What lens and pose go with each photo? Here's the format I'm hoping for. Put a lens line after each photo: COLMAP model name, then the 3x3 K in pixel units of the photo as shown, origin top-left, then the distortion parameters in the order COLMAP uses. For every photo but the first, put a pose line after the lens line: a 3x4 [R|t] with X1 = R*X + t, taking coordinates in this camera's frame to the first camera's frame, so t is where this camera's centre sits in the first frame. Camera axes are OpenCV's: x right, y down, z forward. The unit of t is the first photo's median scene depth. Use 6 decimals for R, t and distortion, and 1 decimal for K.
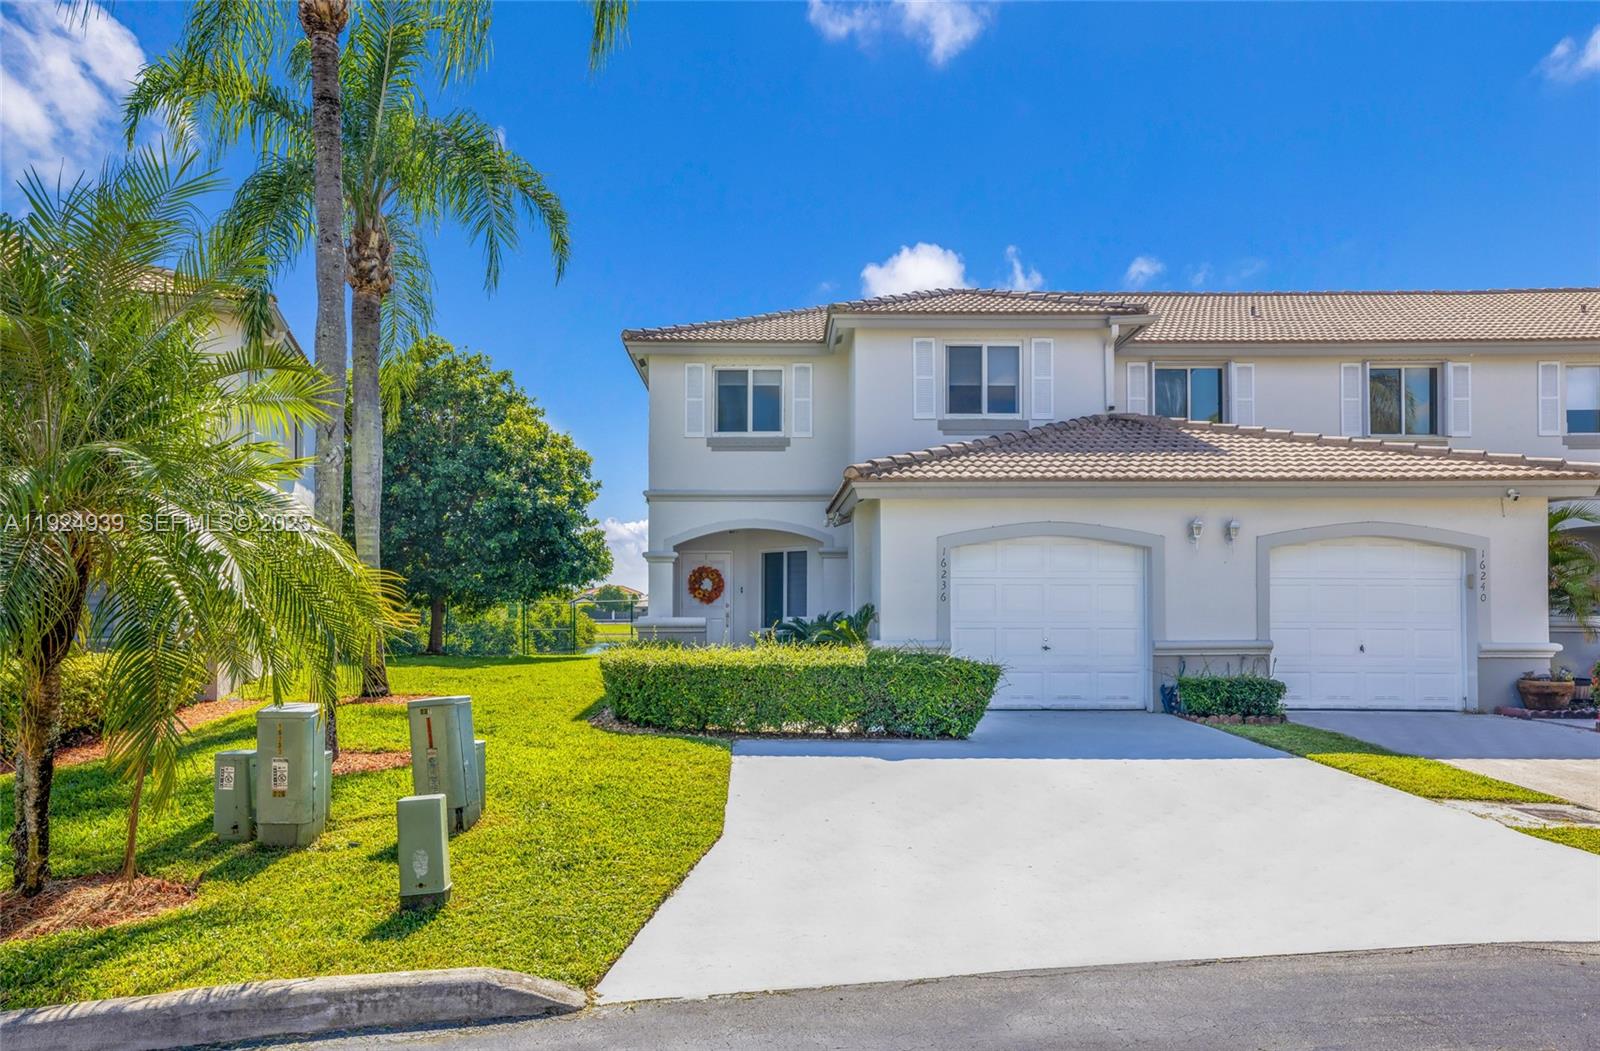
lens RADIAL K [[1129.4, 0, 736.0], [0, 1129.4, 604.4], [0, 0, 1]] dist [-0.009045, 0.026016]
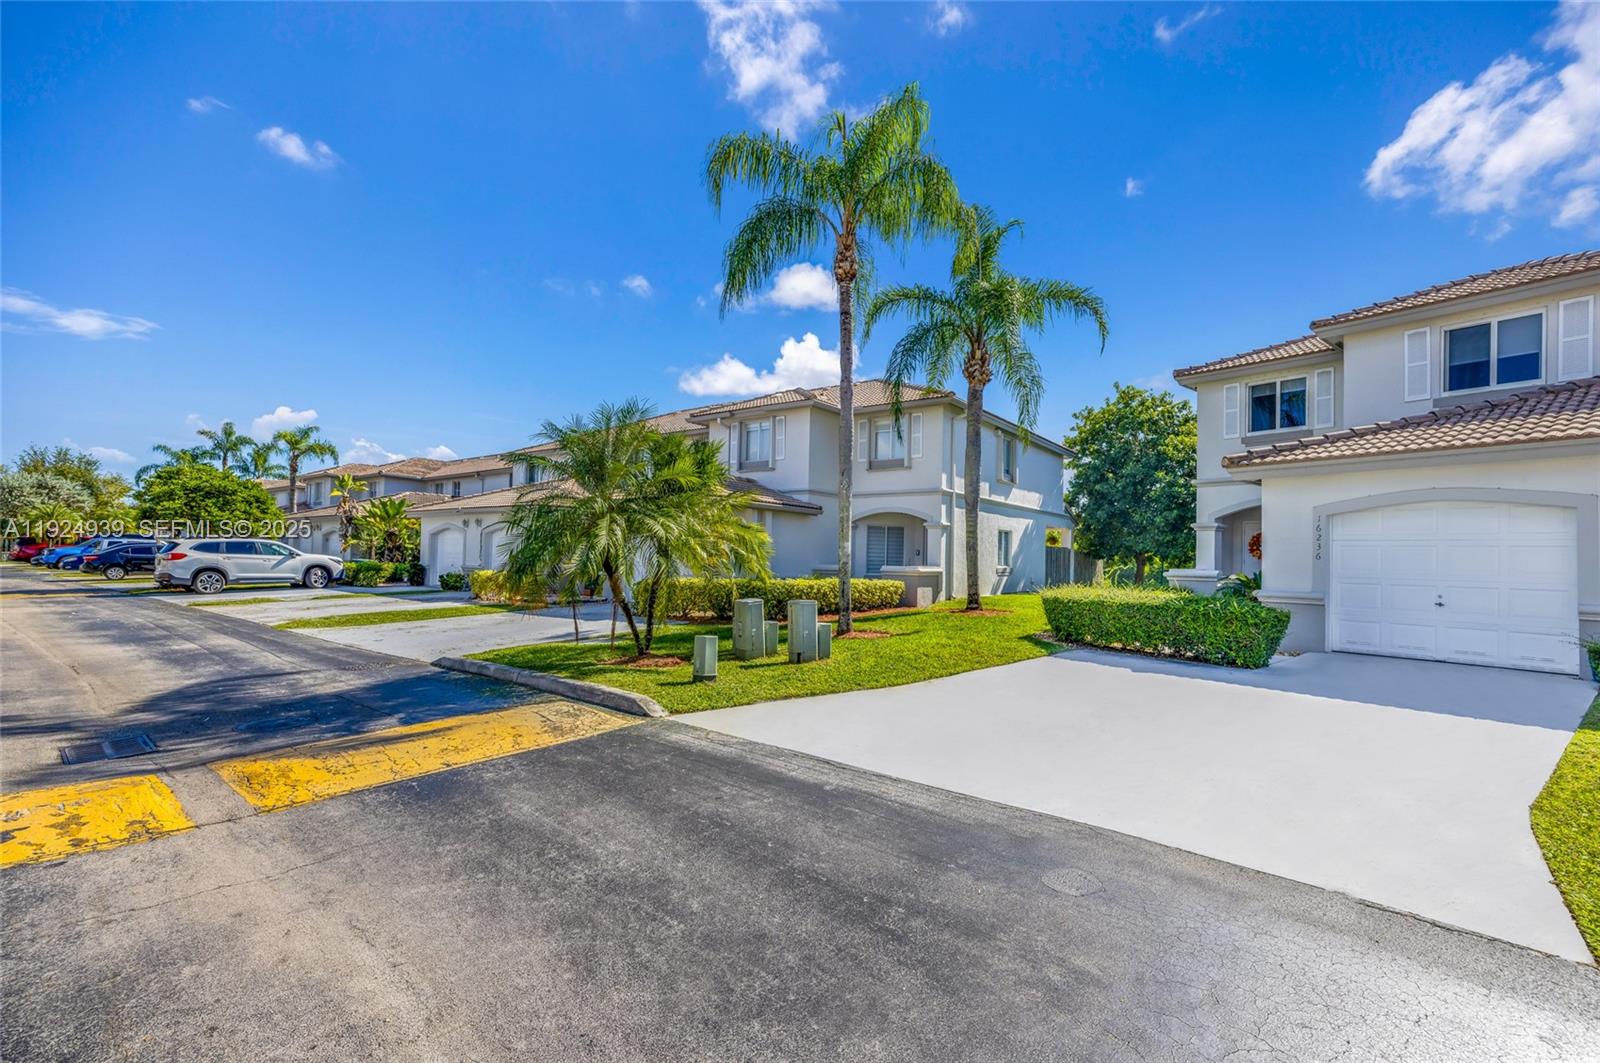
lens RADIAL K [[711.1, 0, 808.8], [0, 711.1, 537.6], [0, 0, 1]] dist [0.003746, 0.001979]
pose [[0.616777, -0.008696, -0.787090, 0.437943], [-0.016018, 0.999593, -0.023596, 0.000175], [0.786975, 0.027161, 0.616386, 0.102957]]
